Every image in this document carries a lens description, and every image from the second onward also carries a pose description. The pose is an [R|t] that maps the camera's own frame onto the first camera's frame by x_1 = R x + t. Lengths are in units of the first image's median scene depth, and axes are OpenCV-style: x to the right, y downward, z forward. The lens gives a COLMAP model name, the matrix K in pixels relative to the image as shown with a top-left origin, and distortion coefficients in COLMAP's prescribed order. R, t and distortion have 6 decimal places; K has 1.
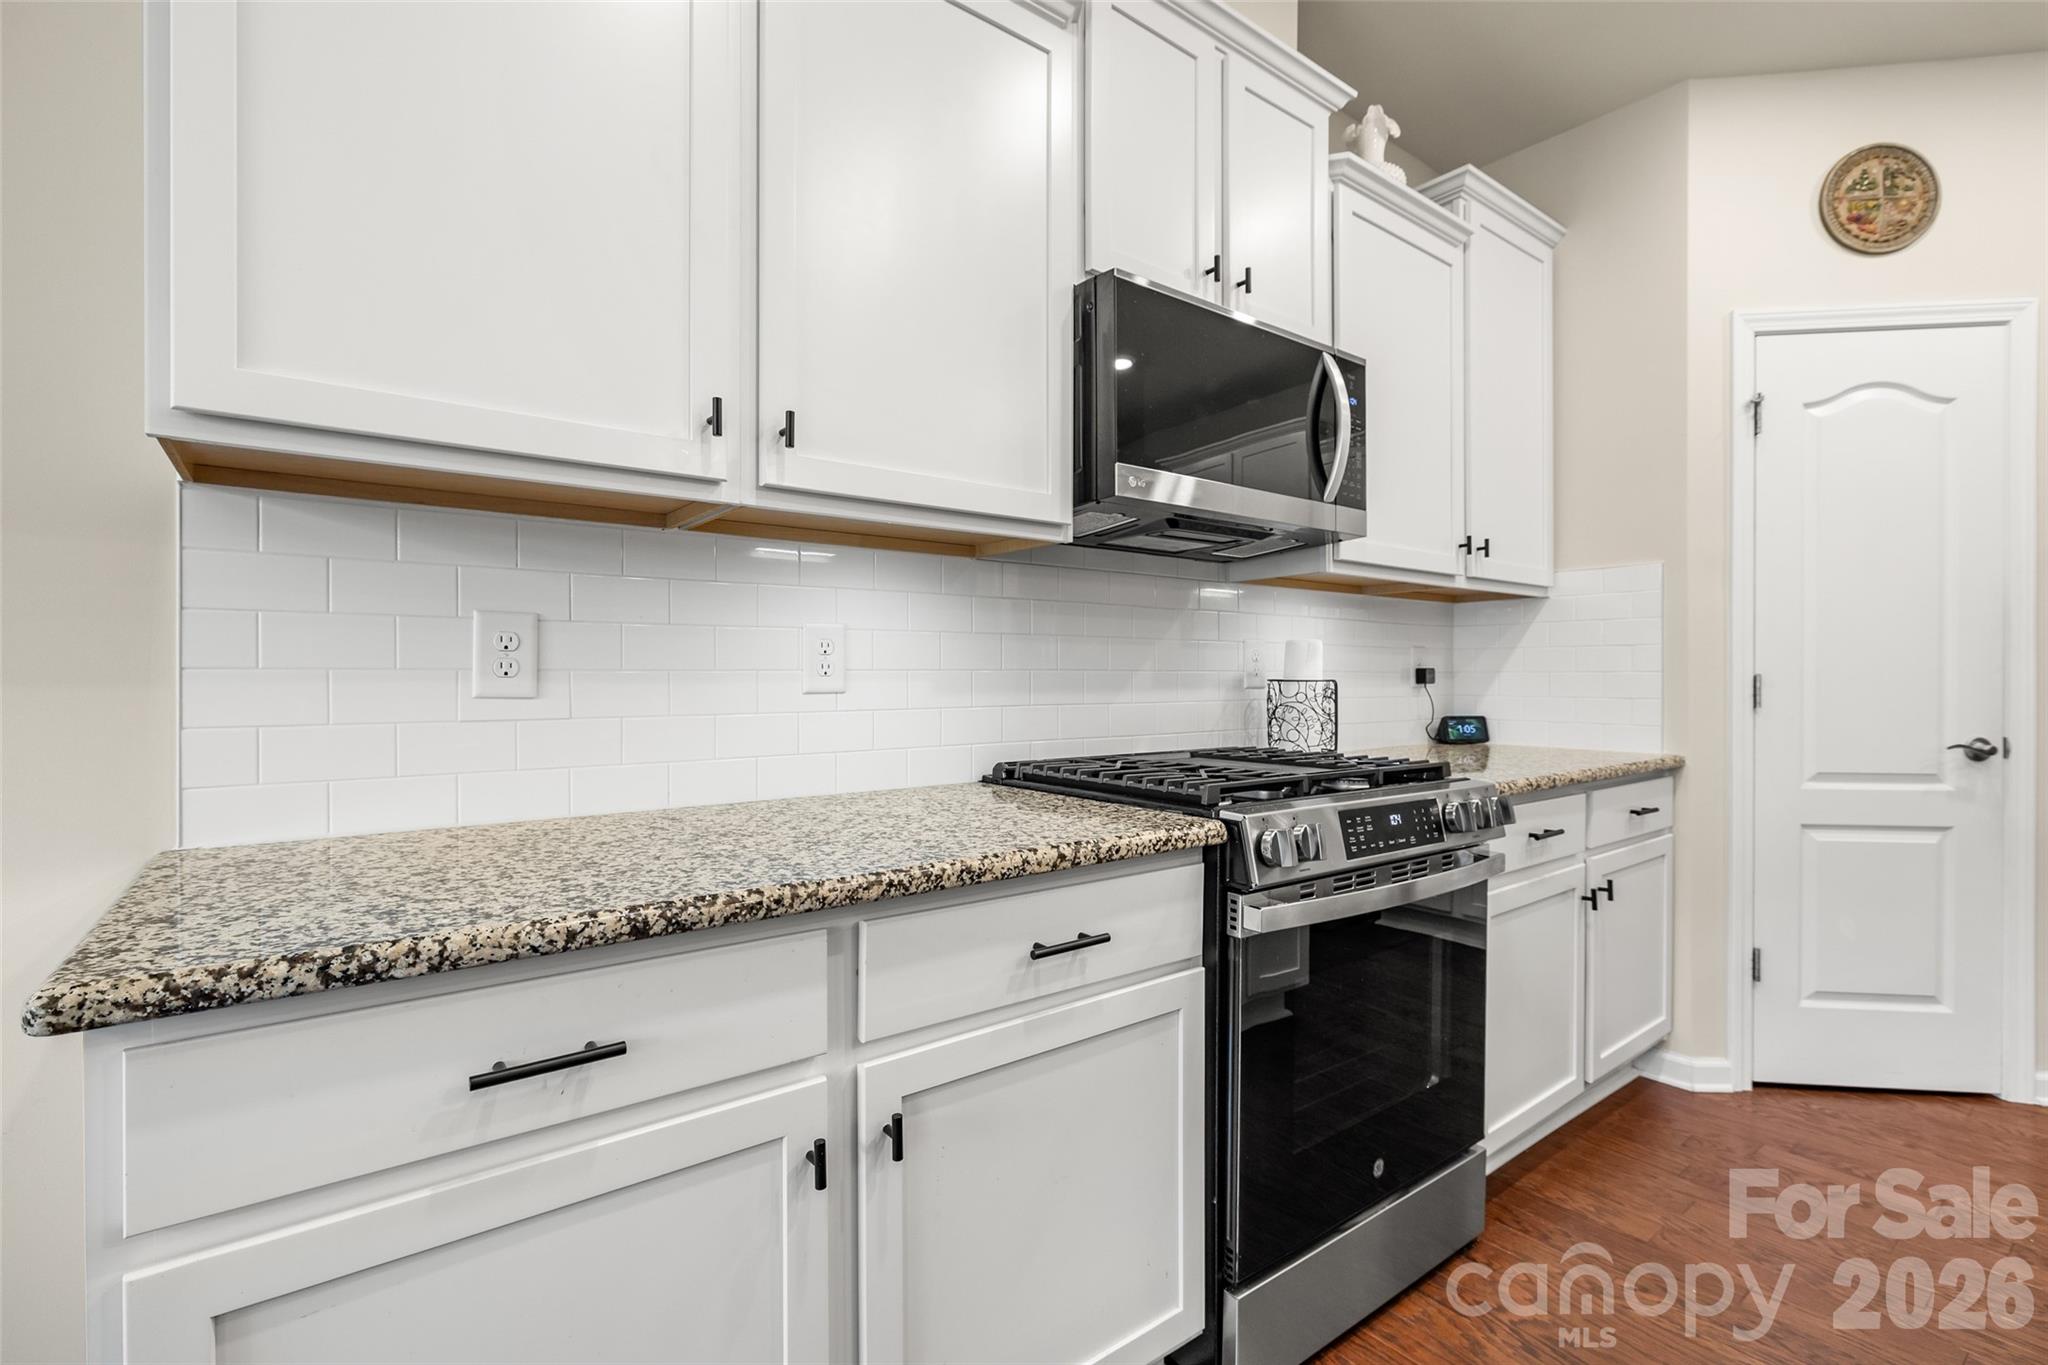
lens RADIAL K [[928.8, 0, 1019.8], [0, 928.8, 681.4], [0, 0, 1]] dist [-0.004562, 0.000586]
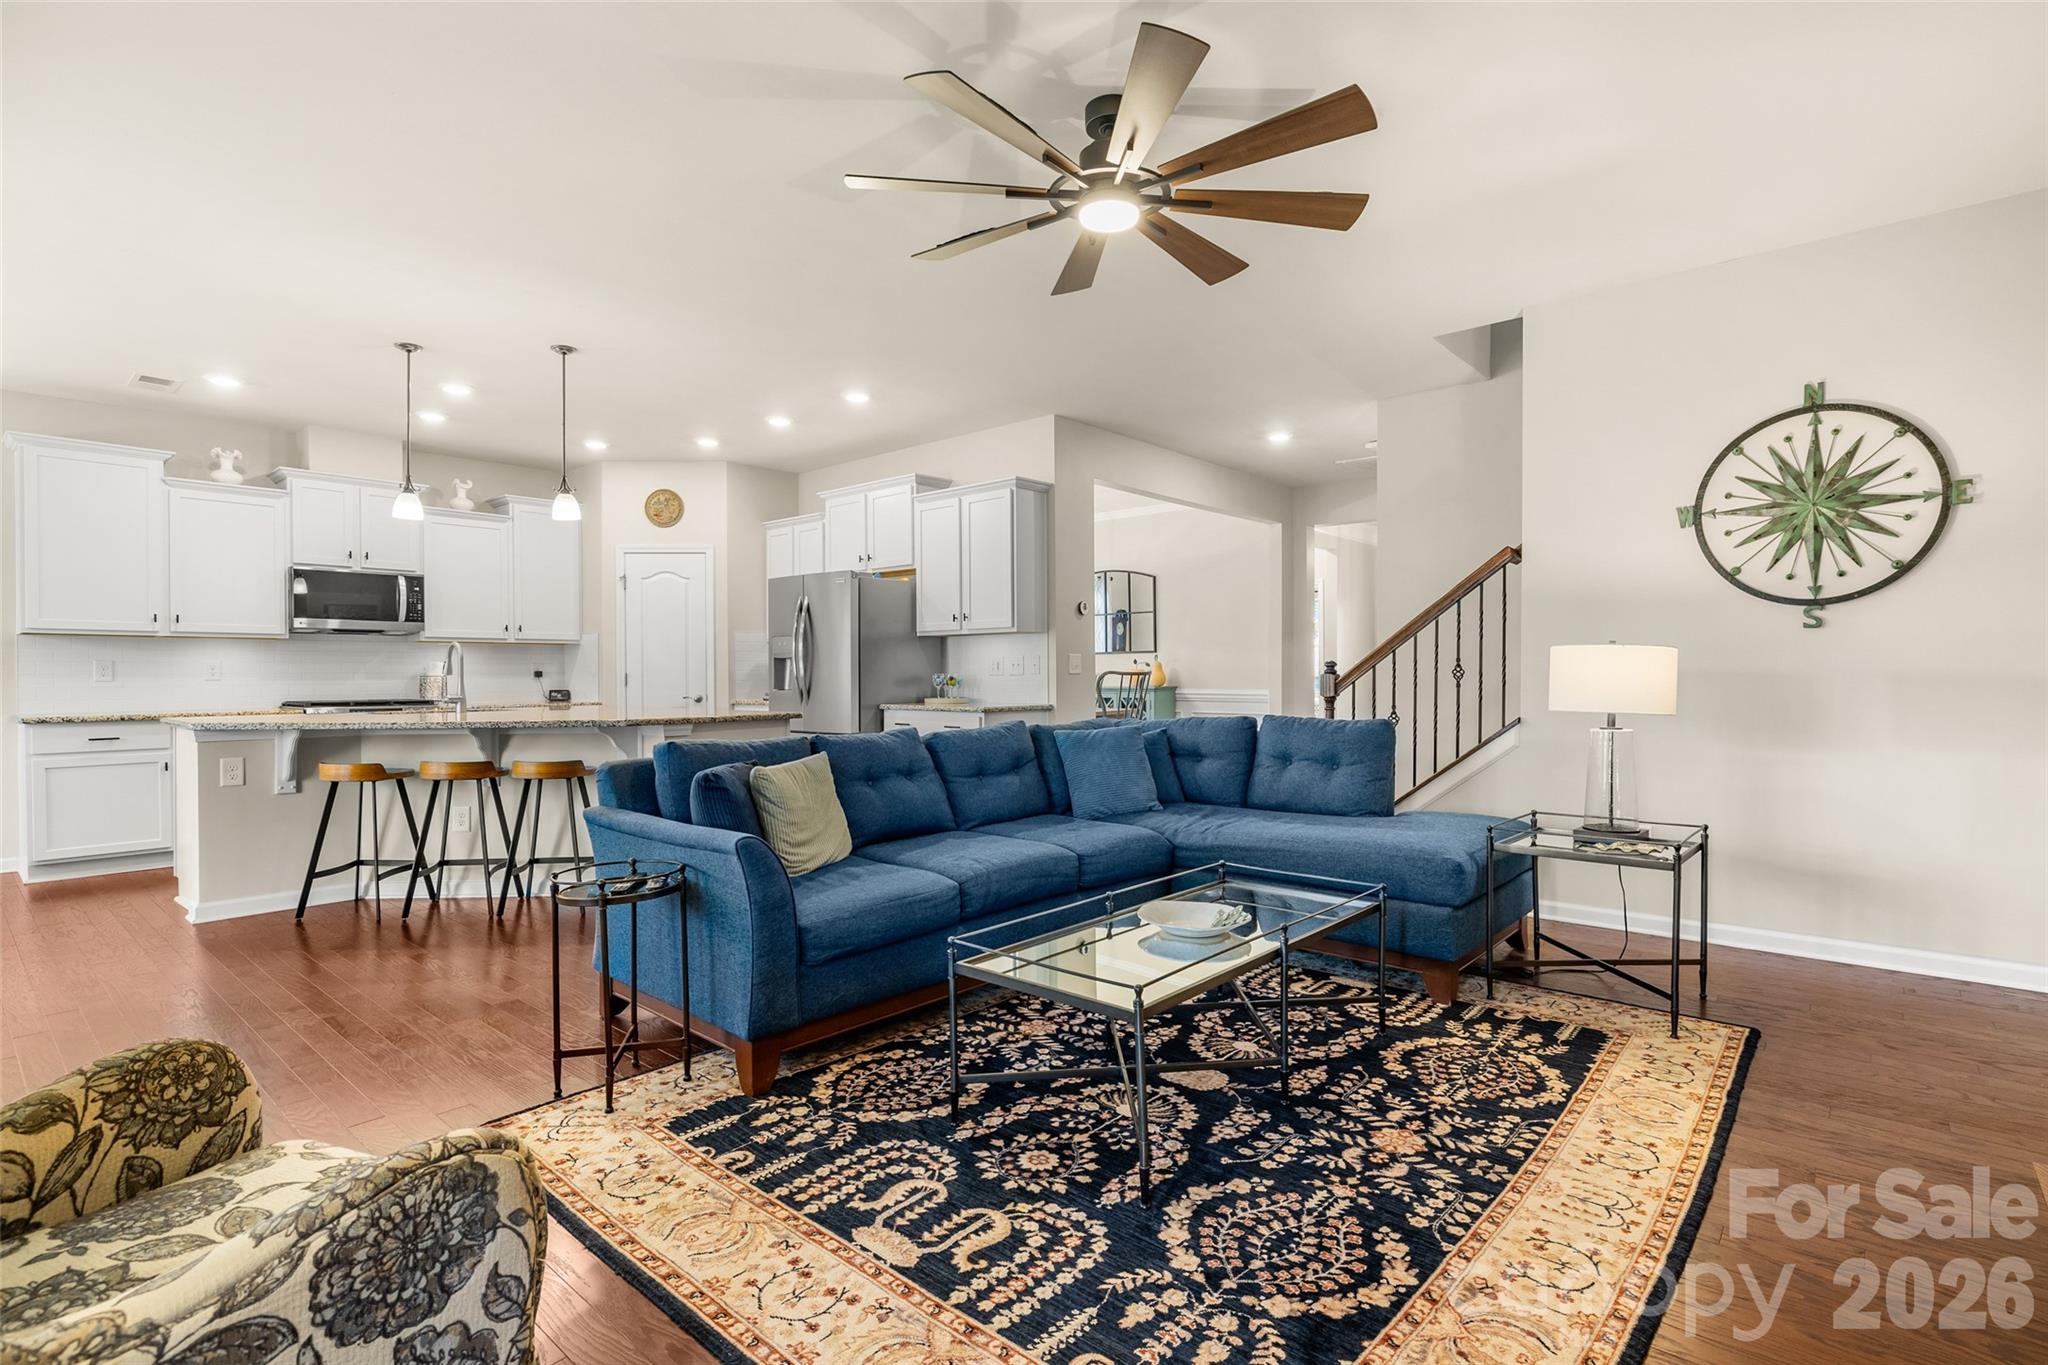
lens RADIAL K [[973.5, 0, 1016.6], [0, 973.5, 680.6], [0, 0, 1]] dist [-0.002980, -0.000110]
pose [[0.981605, -0.005548, 0.190841, 1.471812], [0.004849, 0.999980, 0.004130, 0.008782], [-0.190860, -0.003129, 0.981612, -2.264650]]
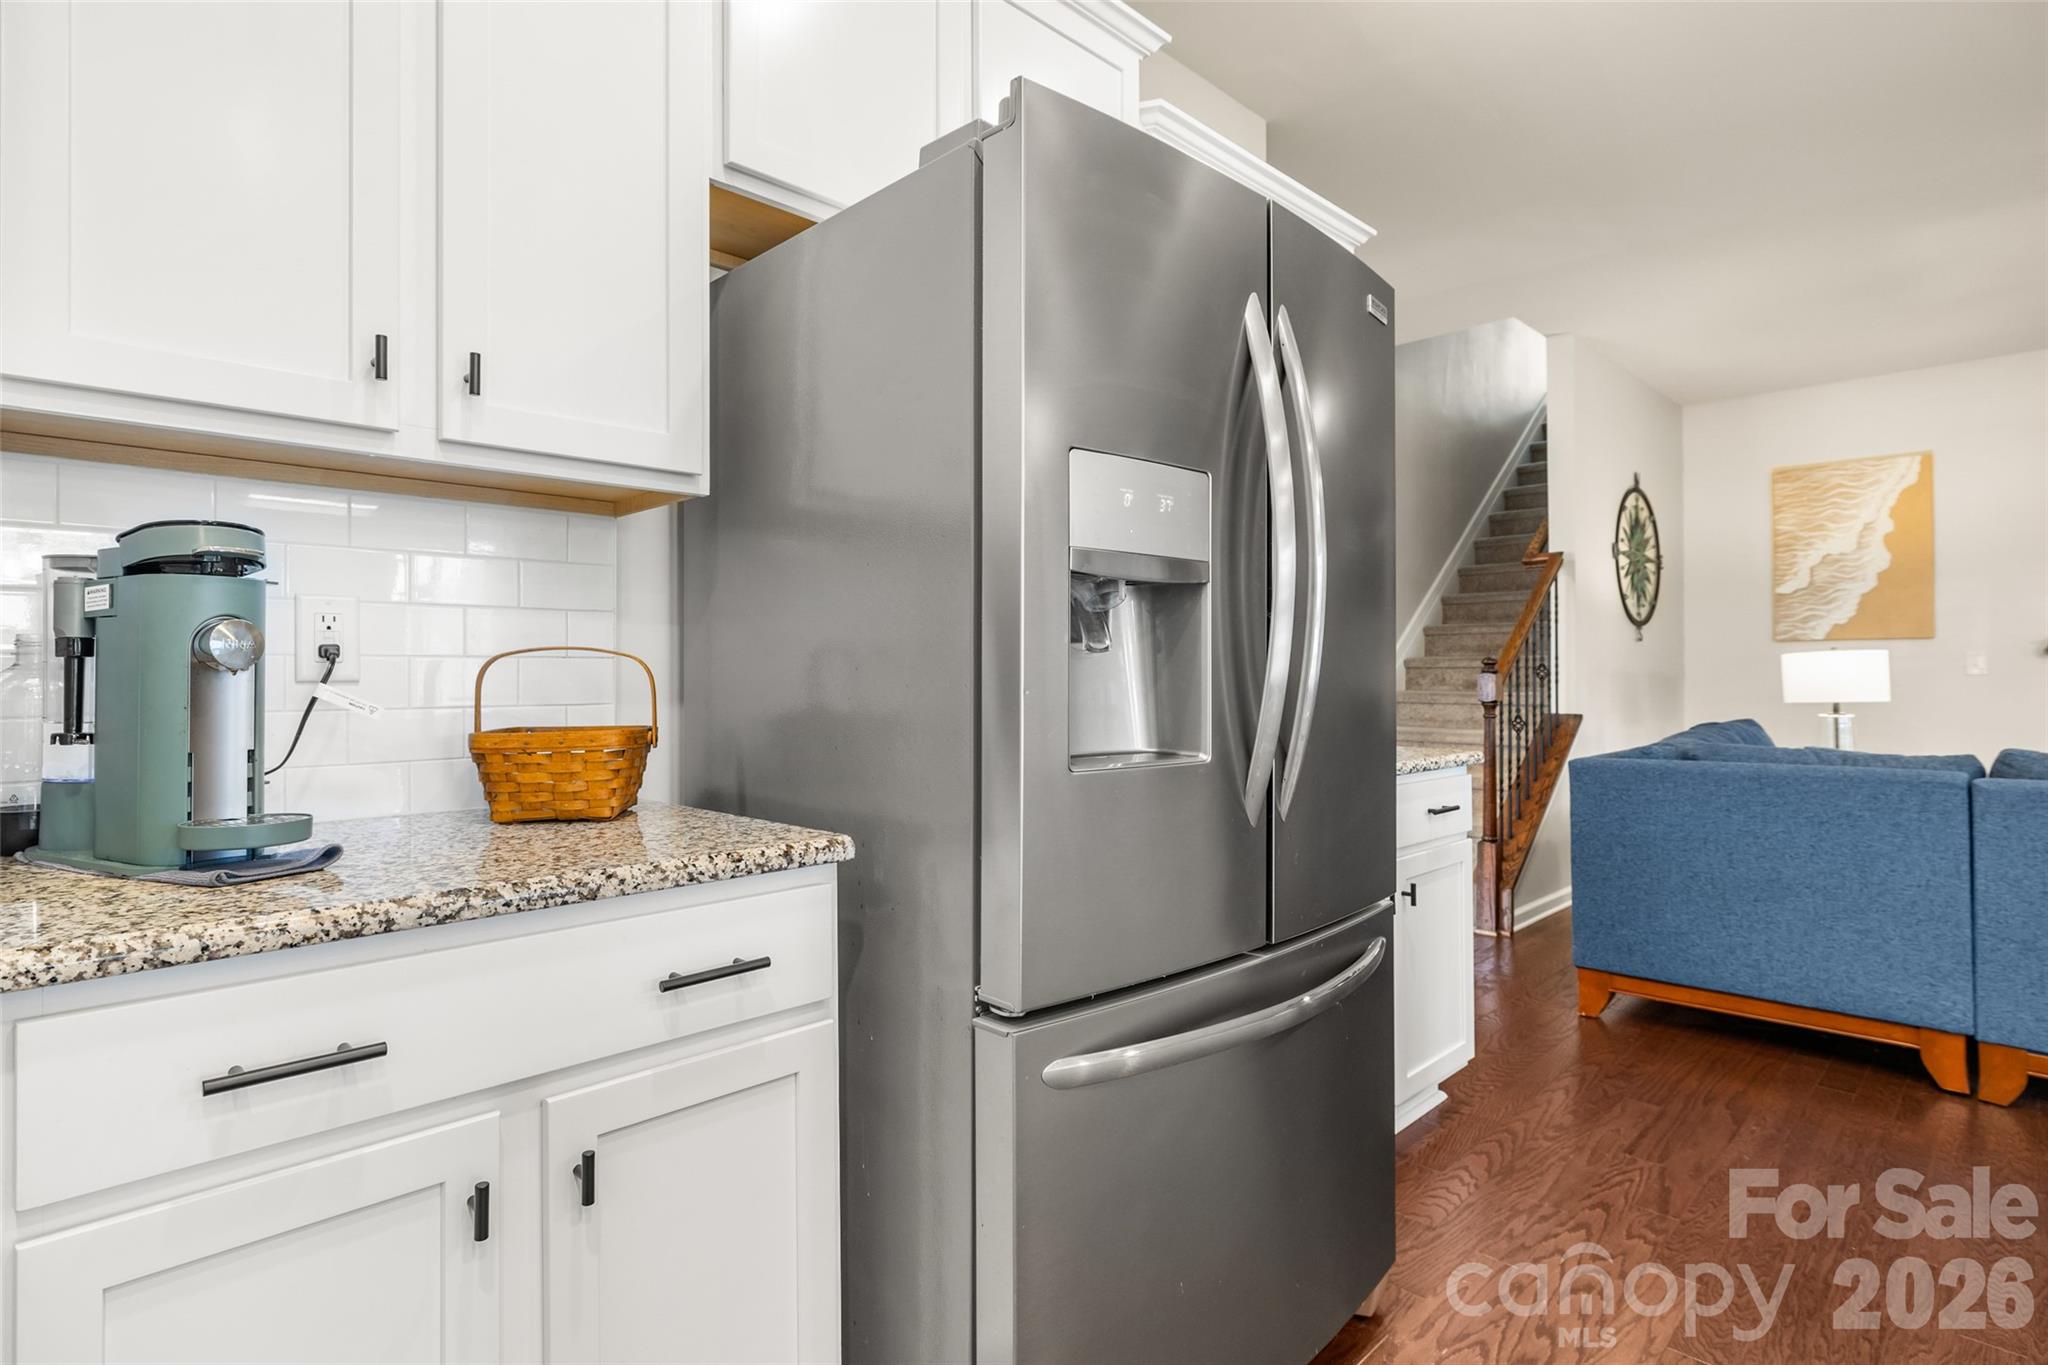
lens RADIAL K [[1032.7, 0, 1017.0], [0, 1032.7, 665.0], [0, 0, 1]] dist [-0.000449, 0.000035]
pose [[-0.124140, 0.008139, 0.992231, 0.825729], [0.006790, 0.999950, -0.007353, -0.000263], [-0.992242, 0.005824, -0.124189, 0.741580]]
